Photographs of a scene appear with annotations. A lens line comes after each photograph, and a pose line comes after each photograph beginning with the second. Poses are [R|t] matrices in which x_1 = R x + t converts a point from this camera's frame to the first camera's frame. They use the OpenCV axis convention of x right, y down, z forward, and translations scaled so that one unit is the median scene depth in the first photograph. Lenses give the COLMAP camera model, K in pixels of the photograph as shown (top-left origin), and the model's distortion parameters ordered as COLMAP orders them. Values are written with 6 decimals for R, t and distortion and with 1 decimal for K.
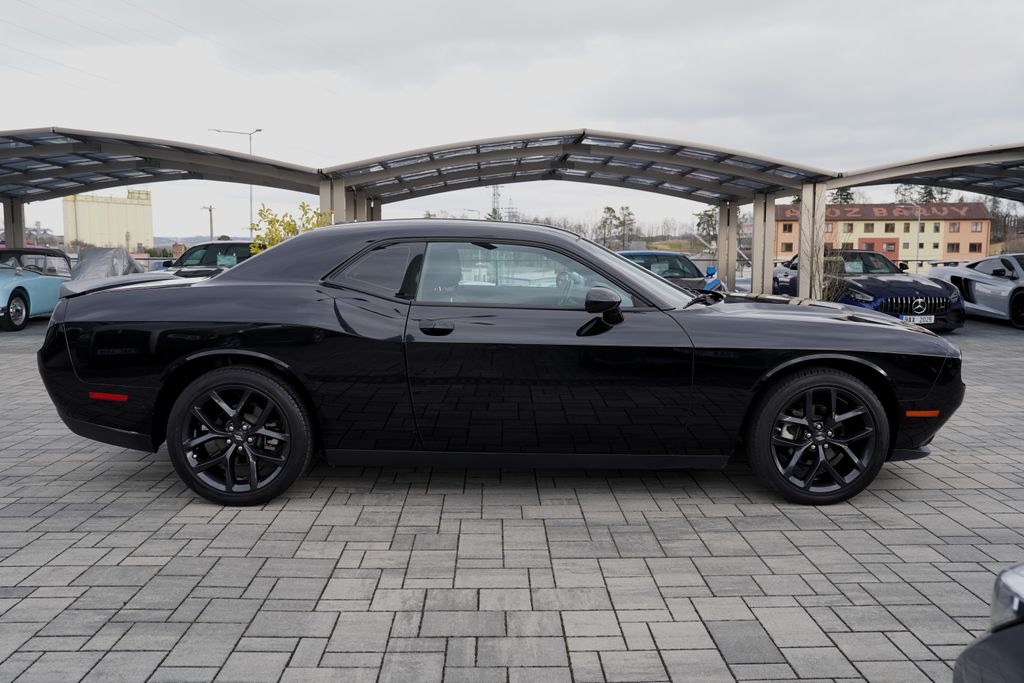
lens RADIAL K [[793.6, 0, 512.0], [0, 793.6, 341.5], [0, 0, 1]] dist [-0.017998, 0.006135]
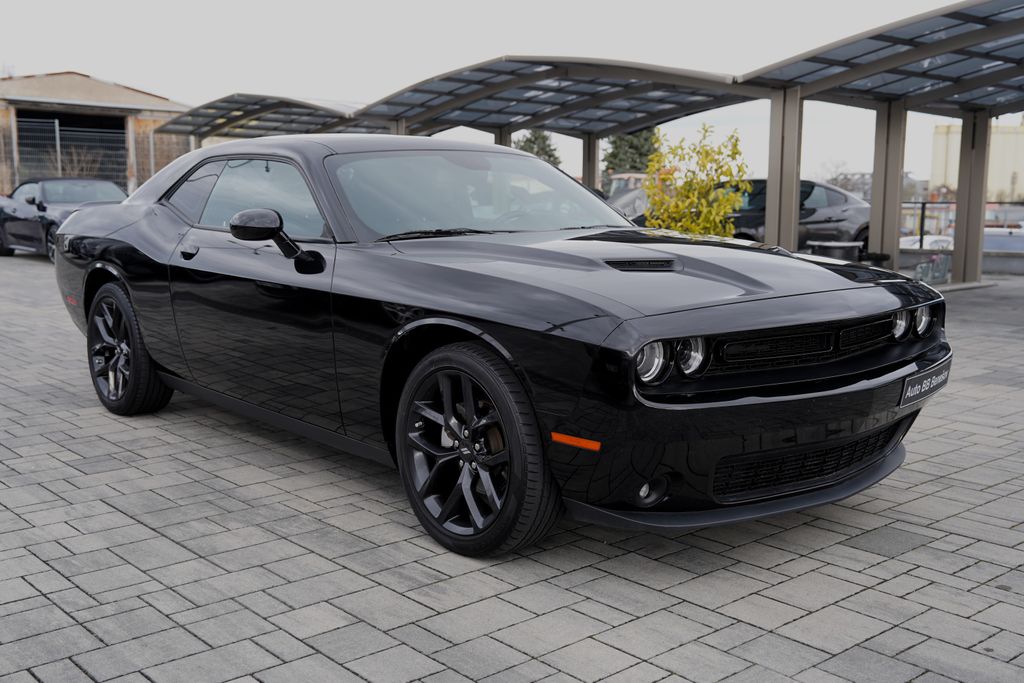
lens RADIAL K [[1059.7, 0, 512.0], [0, 1059.7, 341.5], [0, 0, 1]] dist [0.029472, 0.026172]
pose [[0.652598, 0.110258, -0.749639, 1.106034], [-0.096336, 0.993401, 0.062245, -0.025184], [0.751555, 0.031596, 0.658913, 0.478030]]
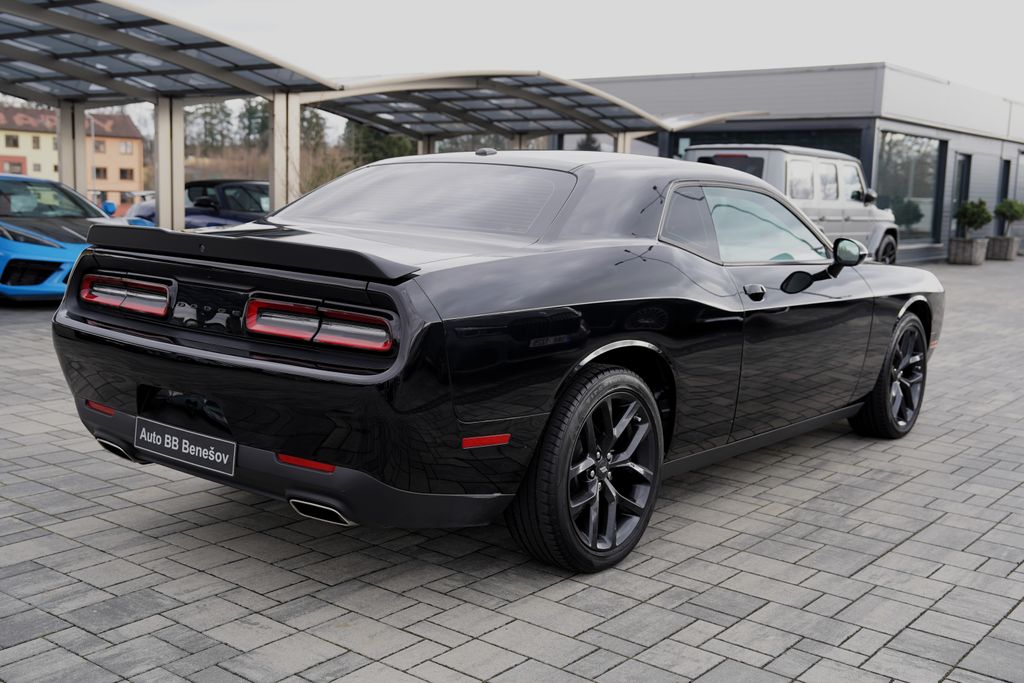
lens RADIAL K [[1105.6, 0, 512.0], [0, 1105.6, 341.5], [0, 0, 1]] dist [0.054627, 0.036374]
pose [[0.628619, -0.083484, 0.773220, -0.898720], [0.056311, 0.996498, 0.061812, -0.048732], [-0.775672, 0.004685, 0.631119, 0.482714]]
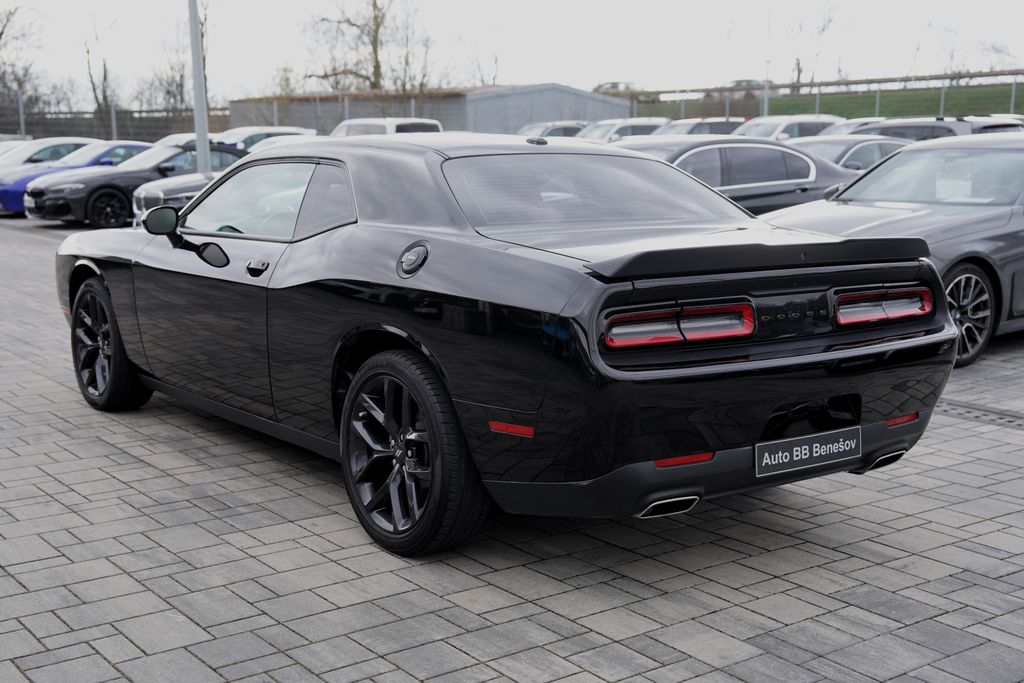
lens RADIAL K [[1253.6, 0, 512.0], [0, 1253.6, 341.5], [0, 0, 1]] dist [0.090510, 0.033489]
pose [[-0.593017, -0.128026, 0.794947, -1.046343], [0.084595, 0.971908, 0.219632, -0.260711], [-0.800734, 0.197494, -0.565527, 2.020912]]
